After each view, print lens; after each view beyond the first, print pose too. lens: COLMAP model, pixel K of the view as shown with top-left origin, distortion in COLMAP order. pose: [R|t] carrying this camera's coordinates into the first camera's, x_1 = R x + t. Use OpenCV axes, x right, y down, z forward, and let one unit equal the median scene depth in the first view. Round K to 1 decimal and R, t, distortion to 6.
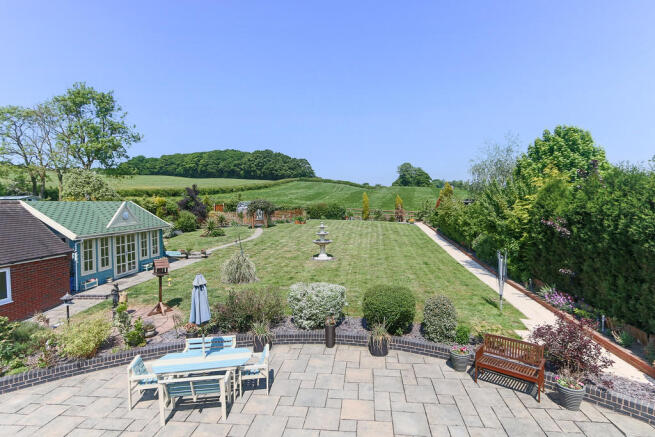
lens RADIAL K [[327.1, 0, 314.1], [0, 327.1, 216.1], [0, 0, 1]] dist [-0.004300, -0.000708]
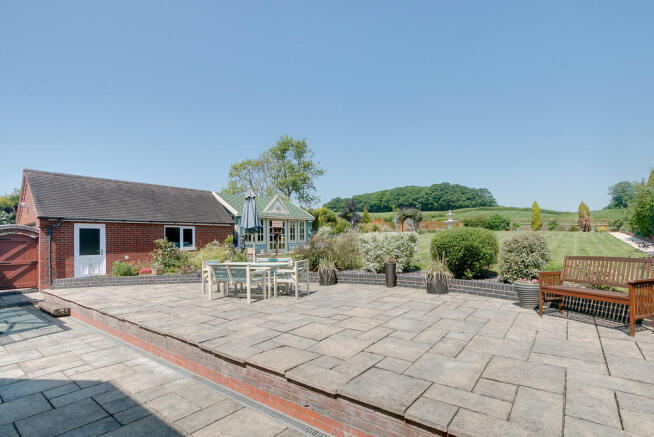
lens RADIAL K [[300.3, 0, 327.5], [0, 300.3, 224.3], [0, 0, 1]] dist [-0.008982, 0.001088]
pose [[0.868840, -0.019098, -0.494725, 0.065156], [-0.018045, 0.997370, -0.070192, 0.056654], [0.494764, 0.069912, 0.866211, 0.029215]]
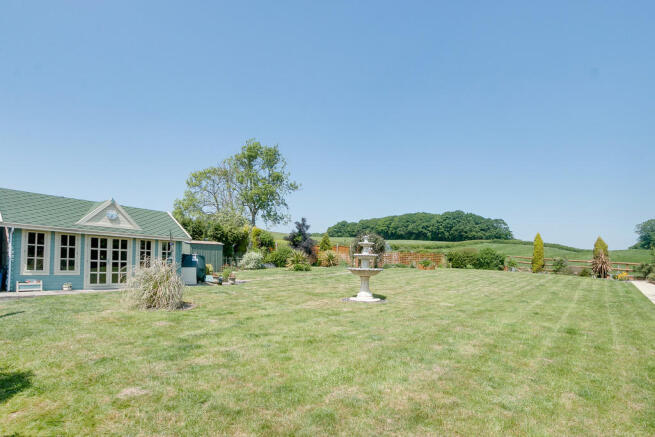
lens RADIAL K [[327.1, 0, 331.5], [0, 327.1, 252.8], [0, 0, 1]] dist [-0.004300, -0.000708]
pose [[0.871785, 0.032331, -0.488821, 0.111163], [-0.070783, 0.995662, -0.060385, 0.038490], [0.484748, 0.087243, 0.870292, 0.209151]]
